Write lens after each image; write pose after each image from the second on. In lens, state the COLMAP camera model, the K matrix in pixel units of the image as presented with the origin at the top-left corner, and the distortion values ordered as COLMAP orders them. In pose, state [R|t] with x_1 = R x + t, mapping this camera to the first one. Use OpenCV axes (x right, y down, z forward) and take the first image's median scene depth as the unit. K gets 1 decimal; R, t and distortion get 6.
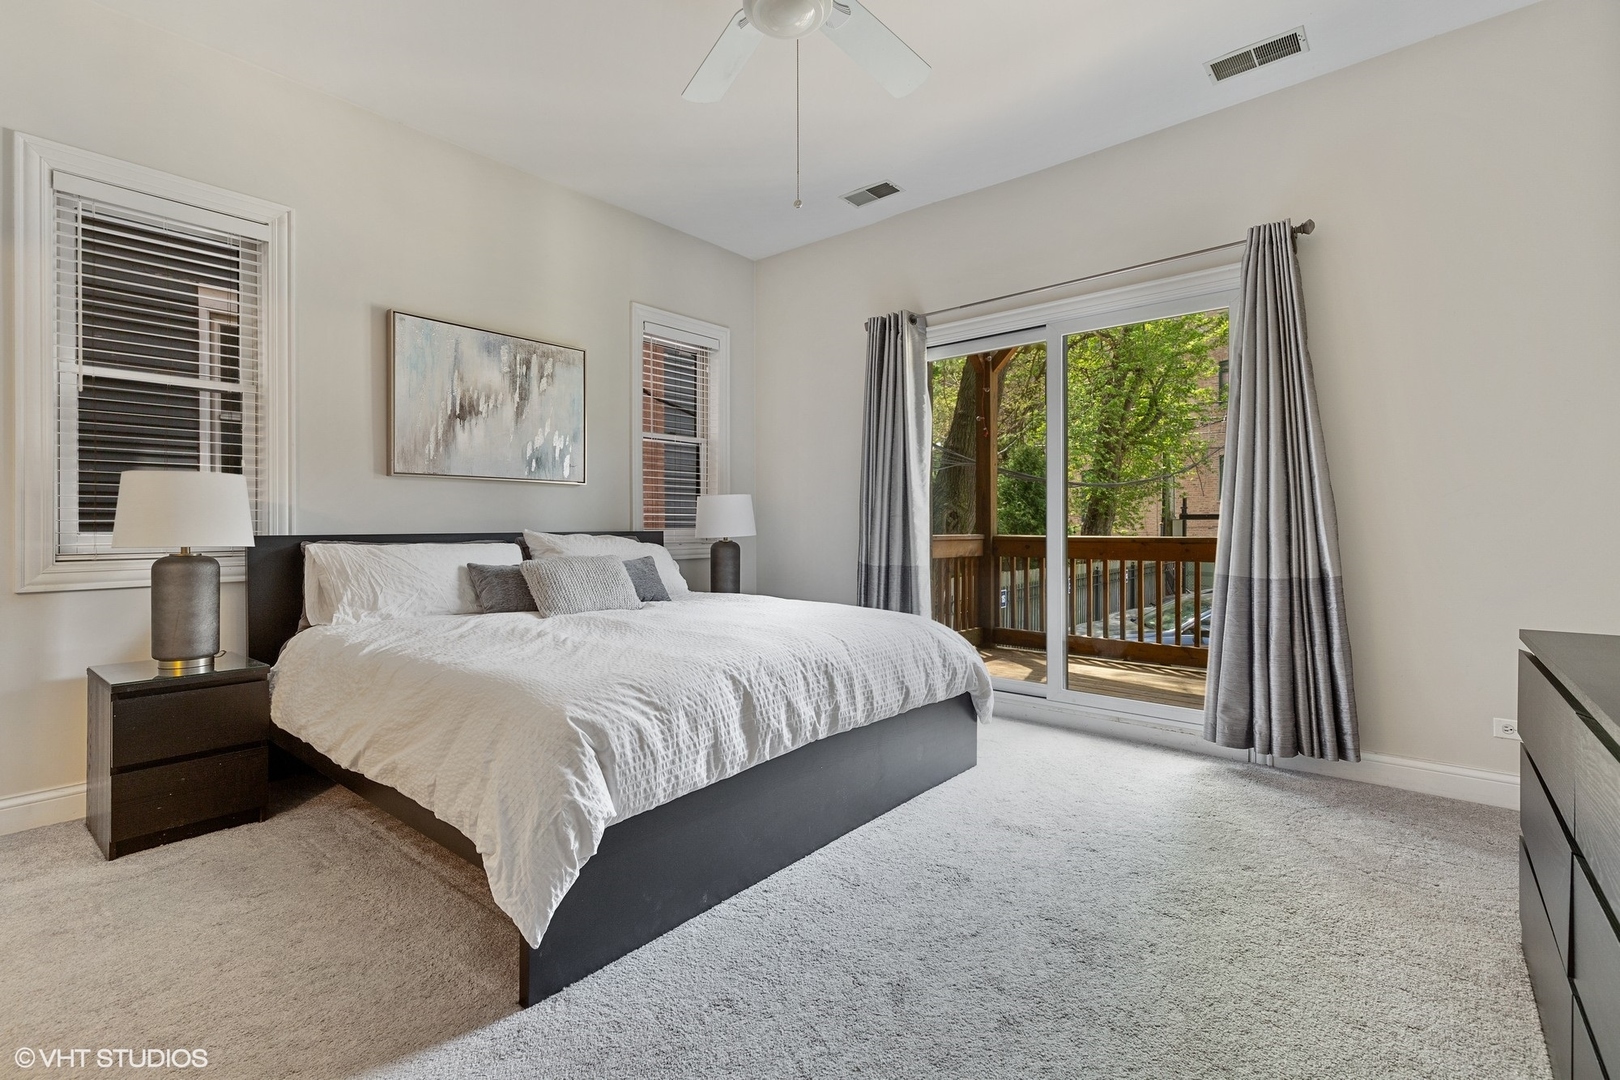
lens RADIAL K [[722.3, 0, 801.4], [0, 722.3, 526.5], [0, 0, 1]] dist [0.005283, -0.000171]
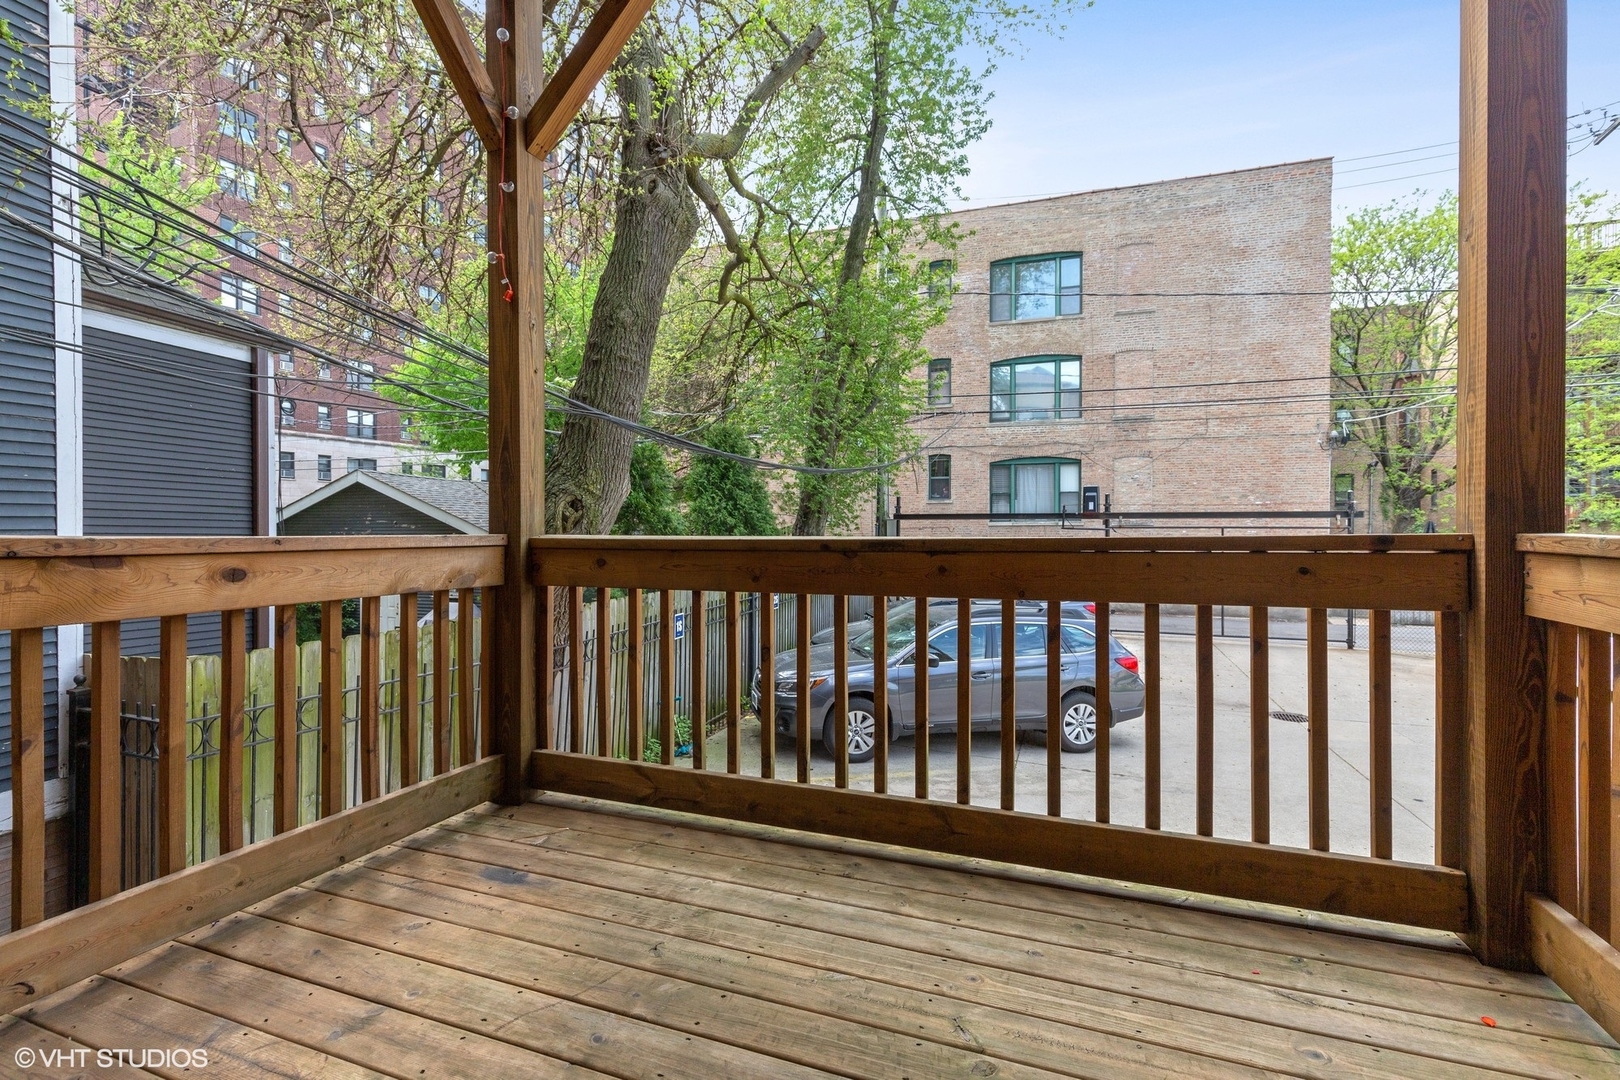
lens RADIAL K [[722.3, 0, 806.3], [0, 722.3, 533.0], [0, 0, 1]] dist [0.005283, -0.000171]
pose [[0.933296, -0.002250, 0.359102, 0.089929], [0.000121, 0.999982, 0.005951, 0.002631], [-0.359109, -0.005511, 0.933280, 0.184888]]
